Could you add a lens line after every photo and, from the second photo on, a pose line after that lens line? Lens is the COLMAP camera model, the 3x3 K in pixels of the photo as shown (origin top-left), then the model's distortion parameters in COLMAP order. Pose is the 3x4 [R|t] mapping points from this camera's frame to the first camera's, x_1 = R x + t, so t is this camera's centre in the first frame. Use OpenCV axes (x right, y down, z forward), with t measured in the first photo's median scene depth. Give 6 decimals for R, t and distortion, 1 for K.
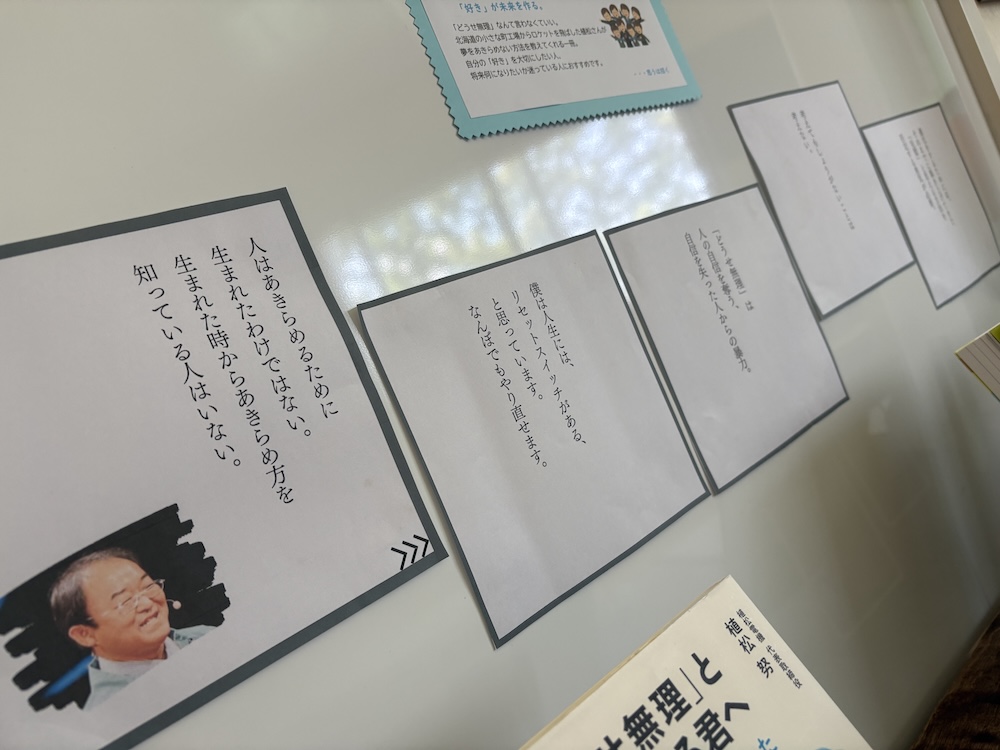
lens RADIAL K [[759.2, 0, 496.9], [0, 759.2, 375.6], [0, 0, 1]] dist [0.053644, -0.099260]
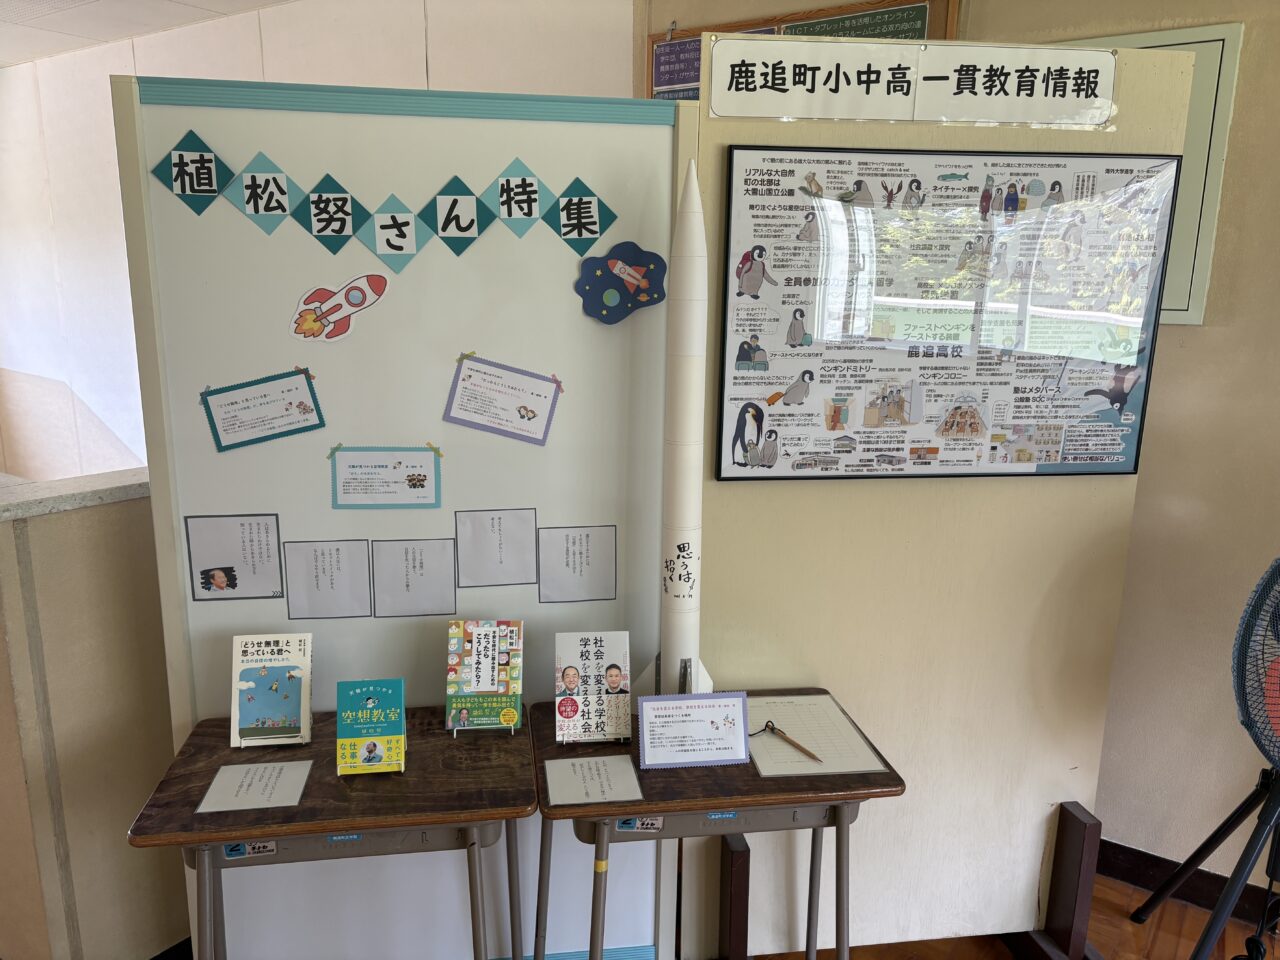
lens RADIAL K [[971.8, 0, 640.7], [0, 971.8, 482.5], [0, 0, 1]] dist [0.053644, -0.099260]
pose [[0.802306, 0.496059, -0.332009, 4.263028], [-0.364446, 0.847590, 0.385707, -4.442863], [0.472741, -0.188456, 0.860814, -3.816850]]
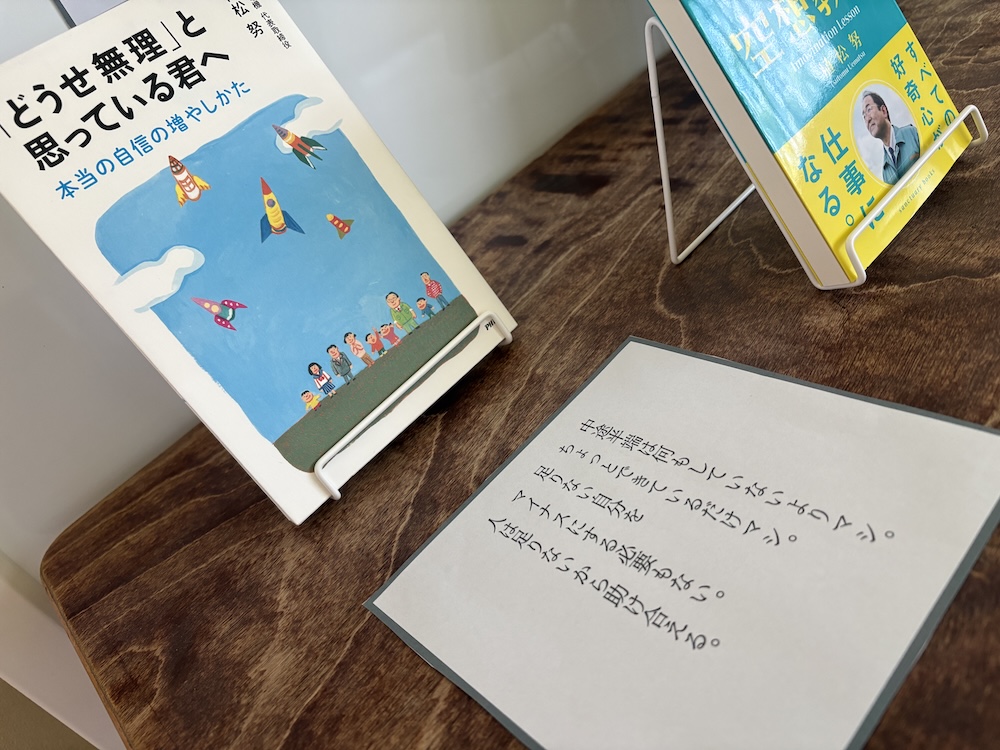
lens RADIAL K [[759.2, 0, 499.4], [0, 759.2, 374.6], [0, 0, 1]] dist [0.053644, -0.099260]
pose [[0.992807, -0.031829, 0.115421, 0.617387], [-0.041004, 0.815332, 0.577540, 0.128509], [-0.112489, -0.578118, 0.808162, -0.329995]]
